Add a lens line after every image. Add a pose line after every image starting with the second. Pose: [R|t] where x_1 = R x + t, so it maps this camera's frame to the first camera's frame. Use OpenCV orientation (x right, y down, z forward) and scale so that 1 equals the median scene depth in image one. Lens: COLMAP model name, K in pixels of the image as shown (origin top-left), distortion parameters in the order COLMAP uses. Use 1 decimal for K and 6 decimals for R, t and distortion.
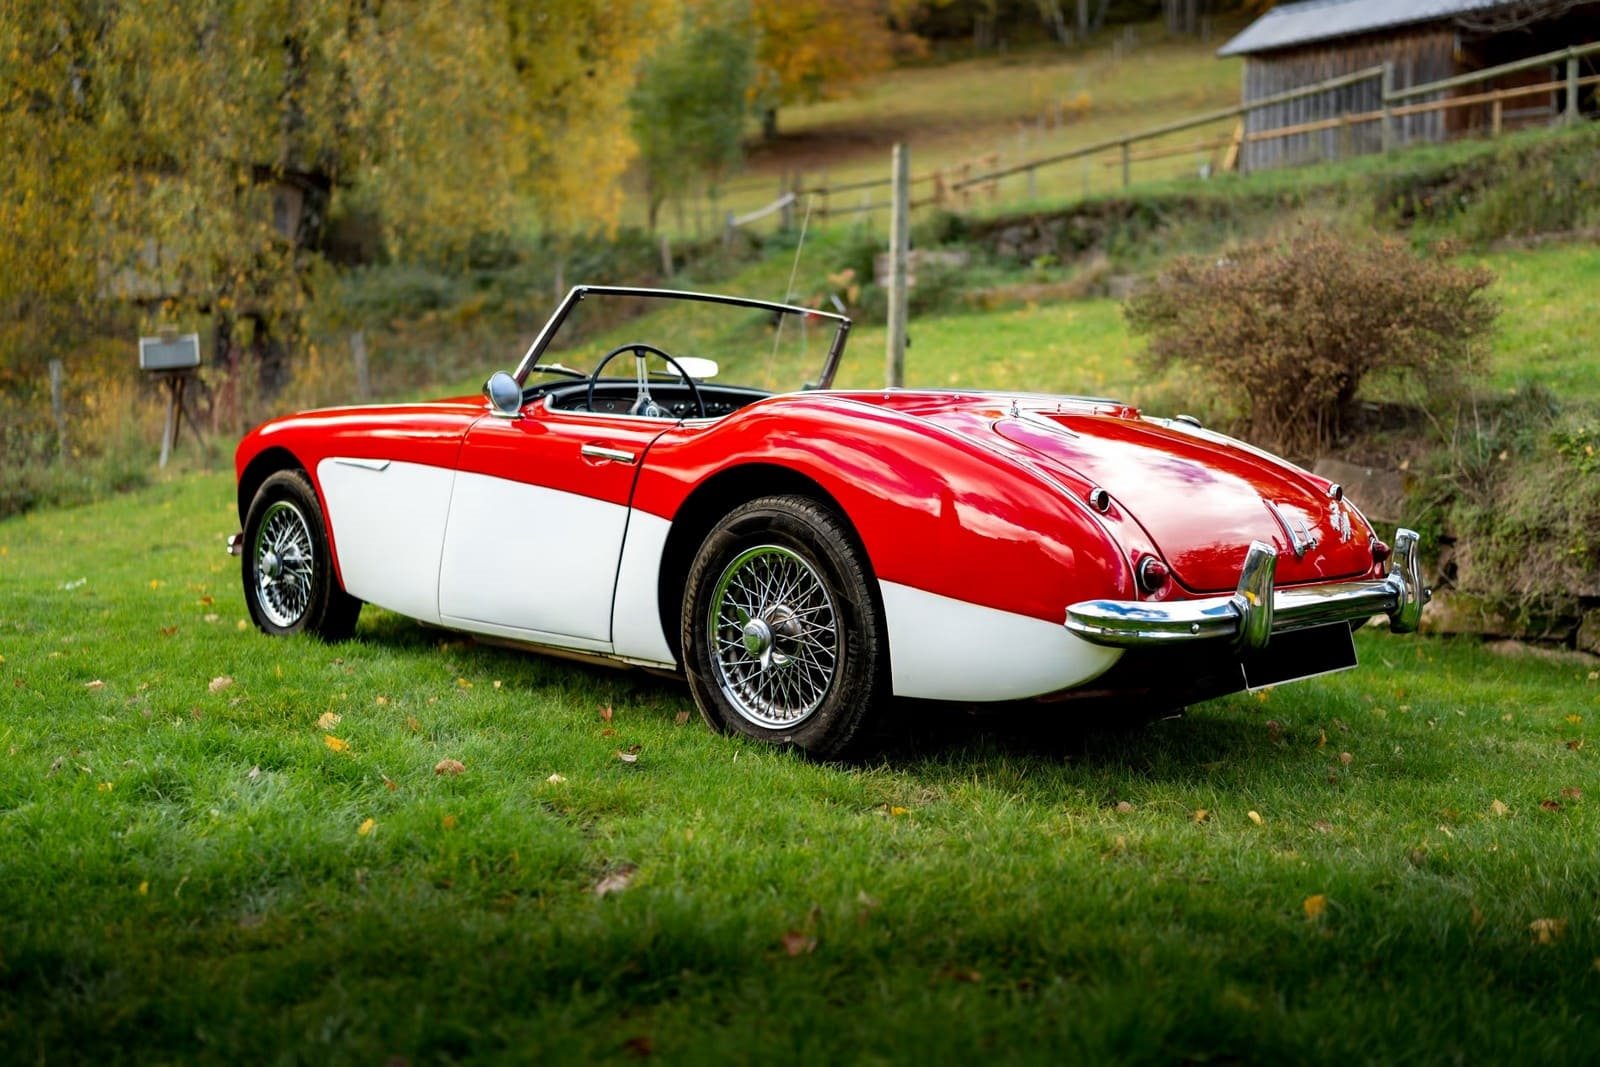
lens RADIAL K [[1503.3, 0, 791.5], [0, 1503.3, 530.2], [0, 0, 1]] dist [0.002254, 0.000000]
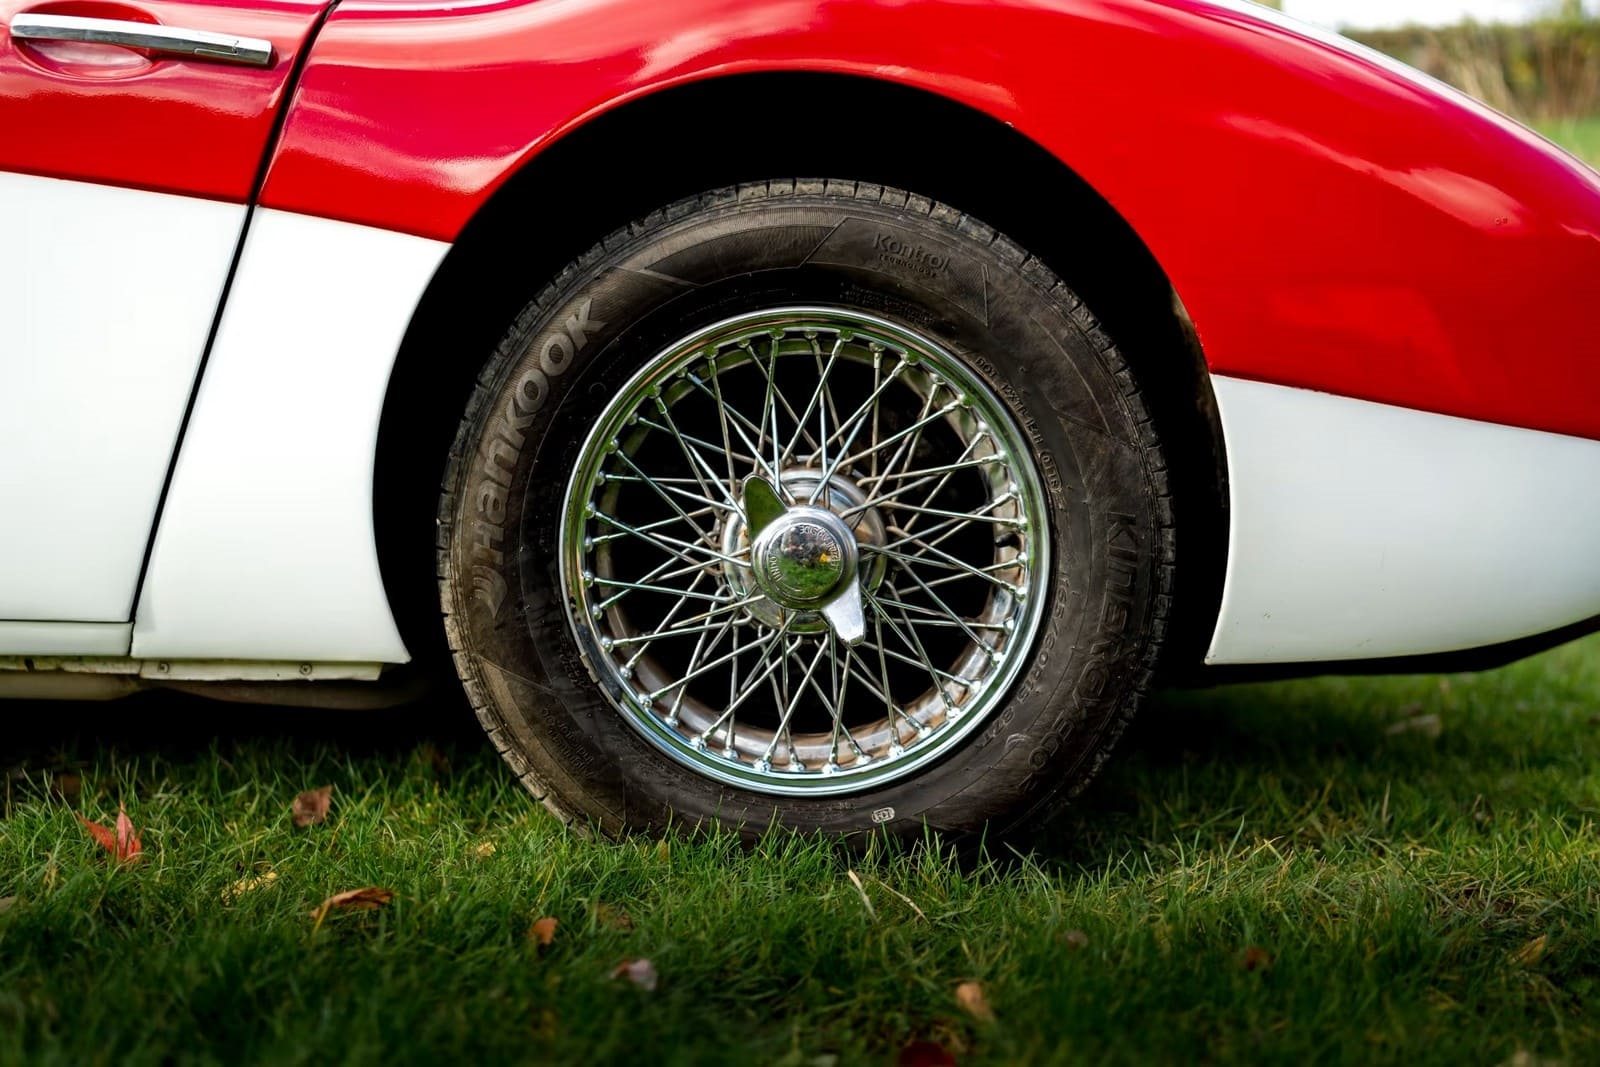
lens RADIAL K [[1503.3, 0, 795.3], [0, 1503.3, 526.2], [0, 0, 1]] dist [0.002254, 0.000000]
pose [[0.713391, -0.056149, 0.698514, -0.166583], [0.031013, 0.998338, 0.048576, 0.027447], [-0.700080, -0.012991, 0.713946, 0.441470]]
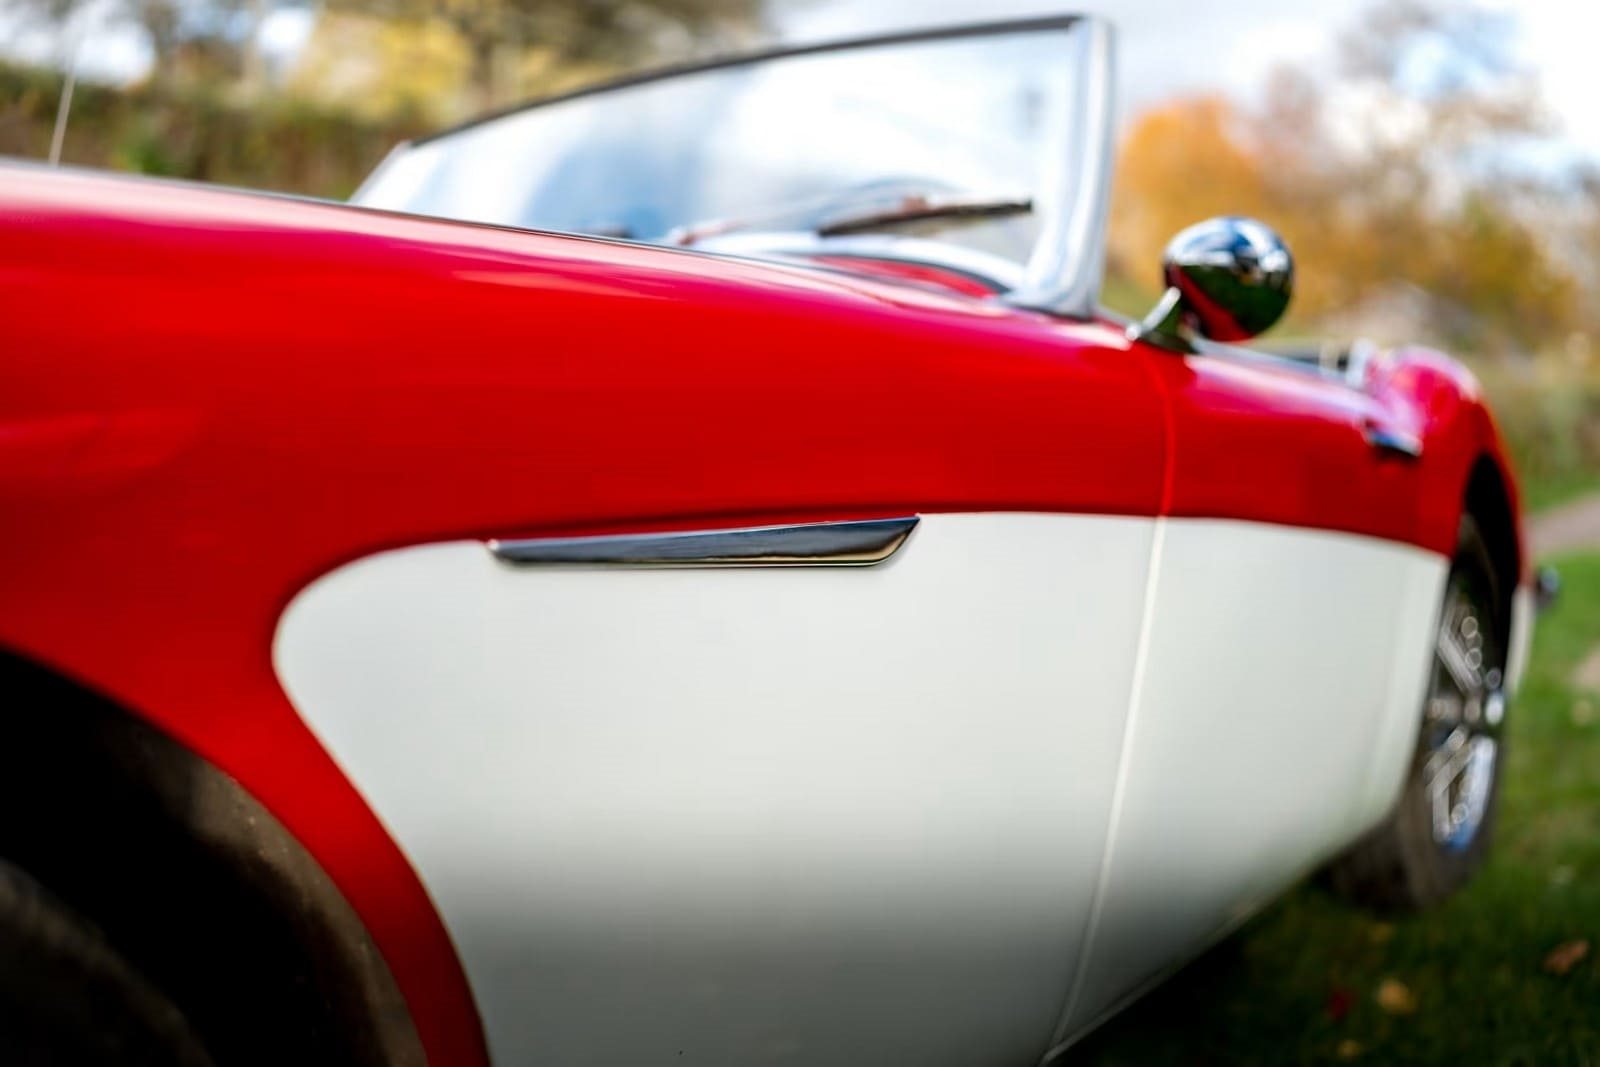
lens RADIAL K [[1503.3, 0, 787.4], [0, 1503.3, 527.2], [0, 0, 1]] dist [0.002254, 0.000000]
pose [[-0.137484, -0.068353, 0.988143, -0.375180], [0.058919, 0.995285, 0.077044, -0.049292], [-0.988750, 0.068813, -0.132808, 0.824901]]
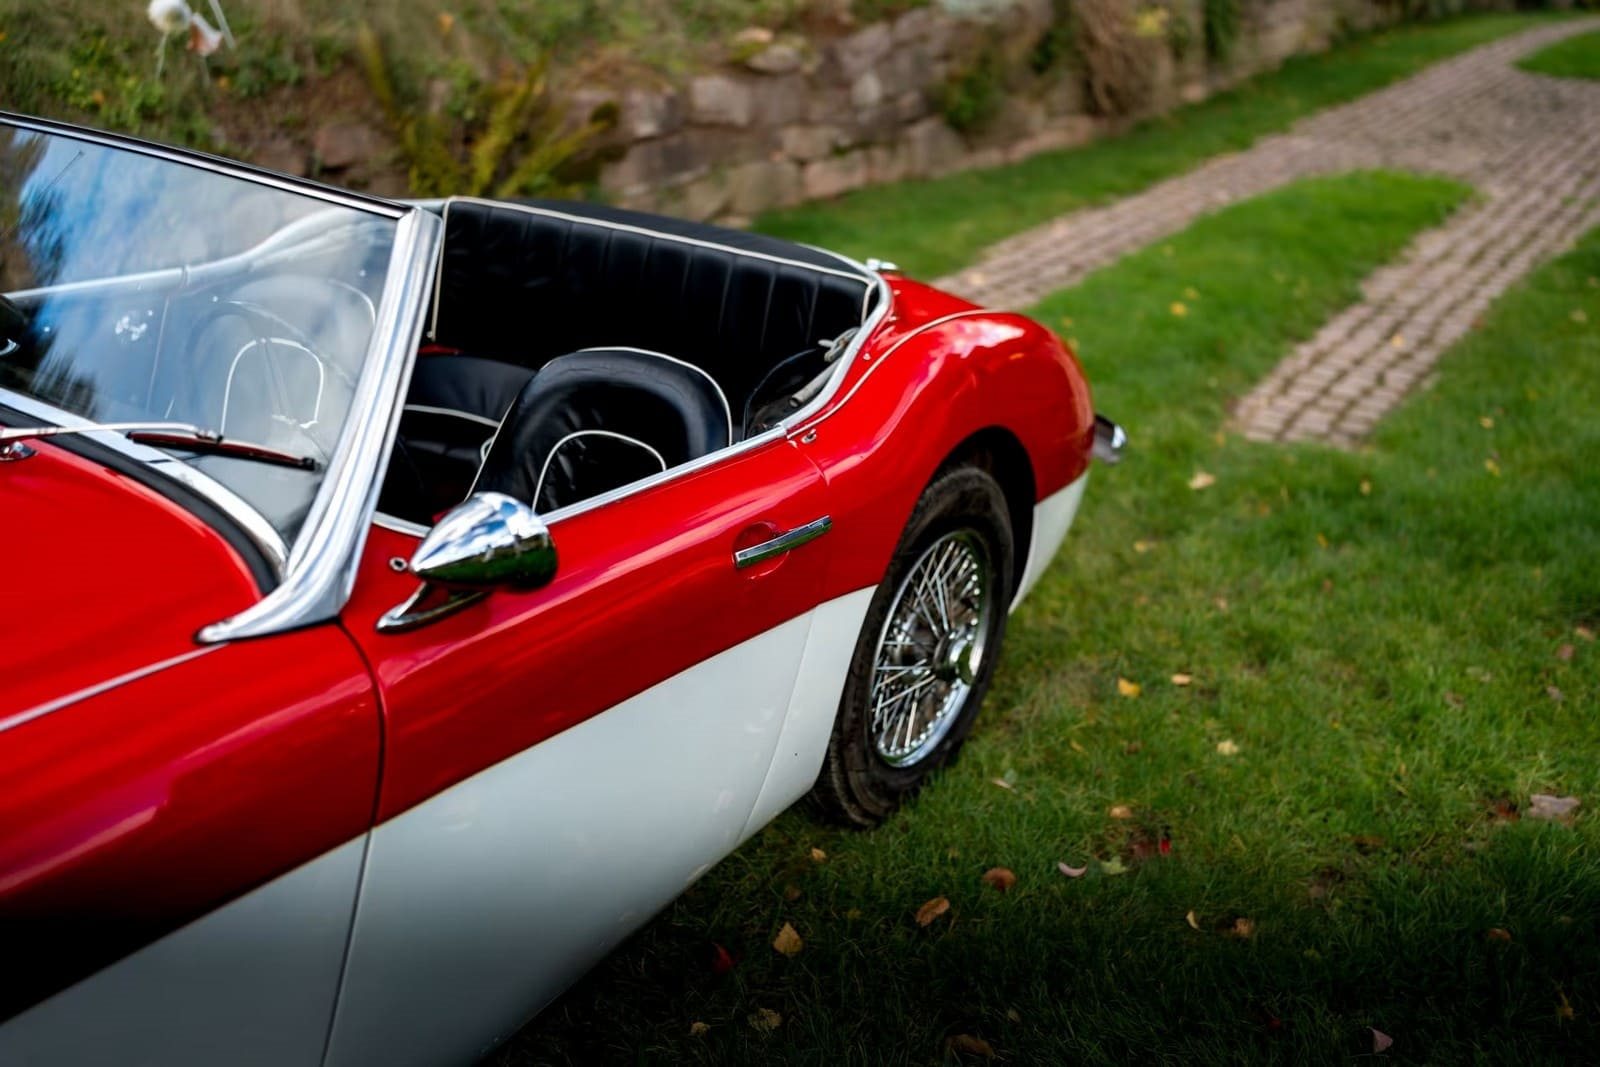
lens RADIAL K [[1503.3, 0, 806.0], [0, 1503.3, 526.9], [0, 0, 1]] dist [0.002254, 0.000000]
pose [[-0.196828, -0.419309, 0.886250, -0.378627], [0.006256, 0.903377, 0.428802, -0.180655], [-0.980418, 0.089945, -0.175187, 0.709908]]
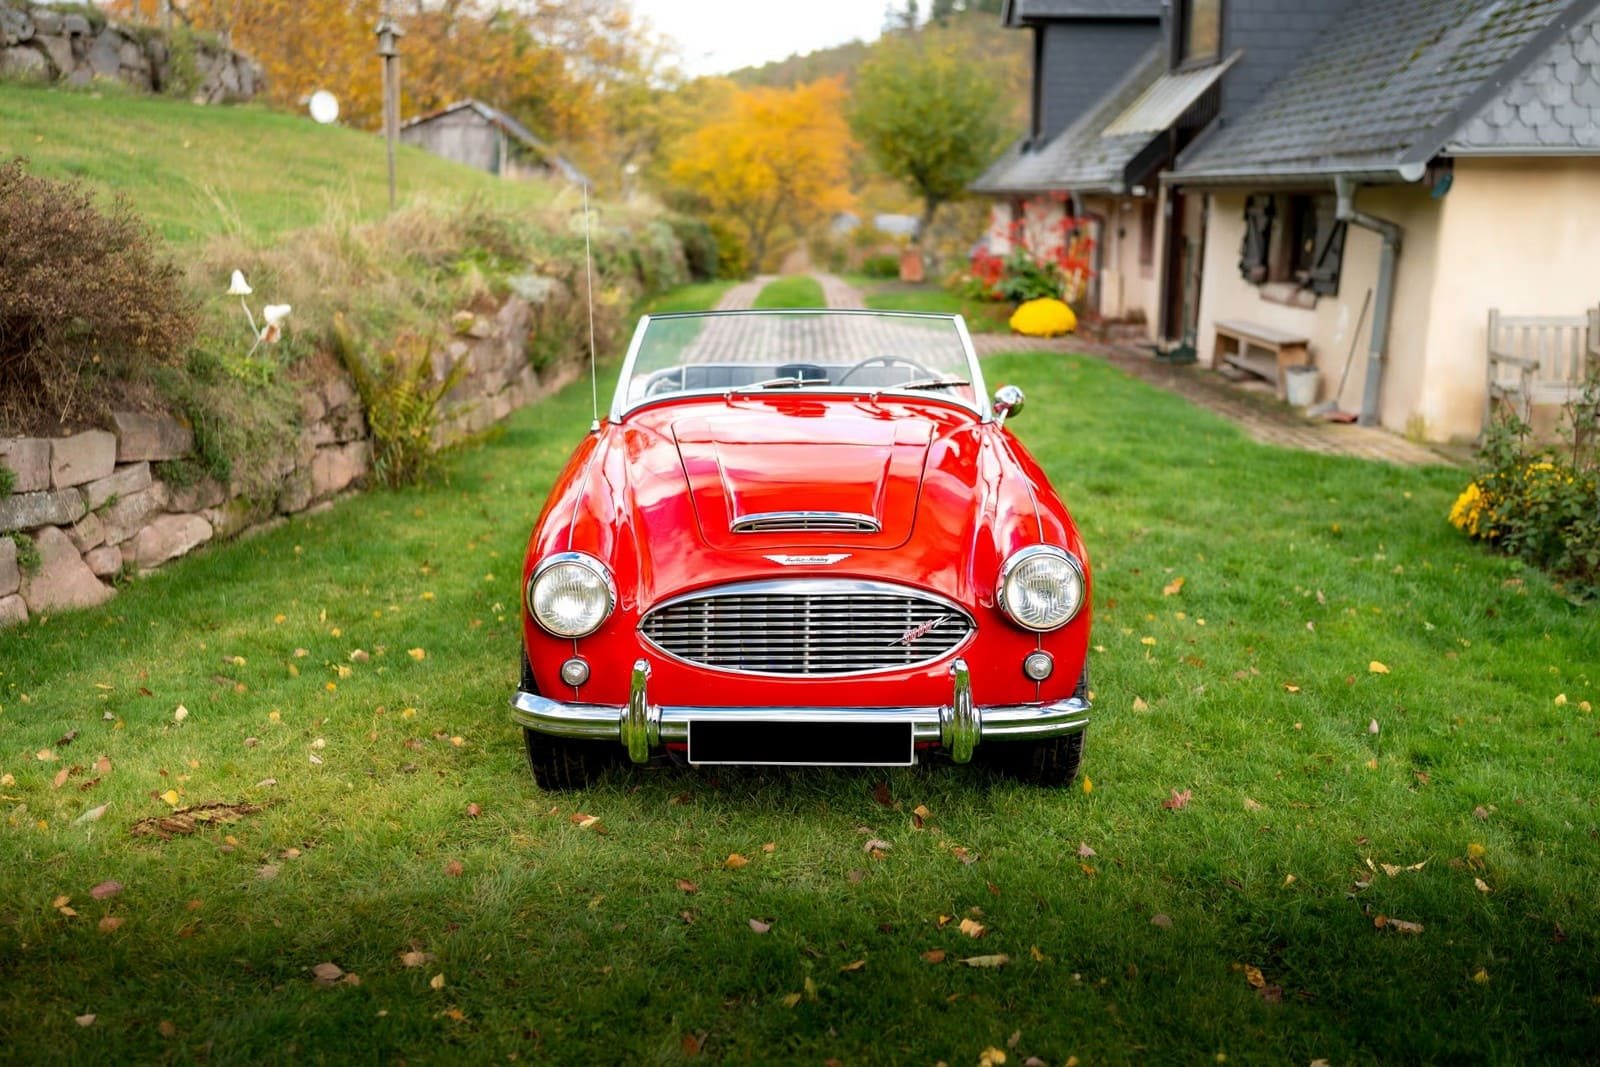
lens RADIAL K [[1503.3, 0, 801.3], [0, 1503.3, 537.9], [0, 0, 1]] dist [0.002254, 0.000000]
pose [[-0.713531, -0.173018, 0.678925, -0.684975], [0.020057, 0.963587, 0.266641, -0.233781], [-0.700337, 0.203874, -0.684079, 1.451113]]
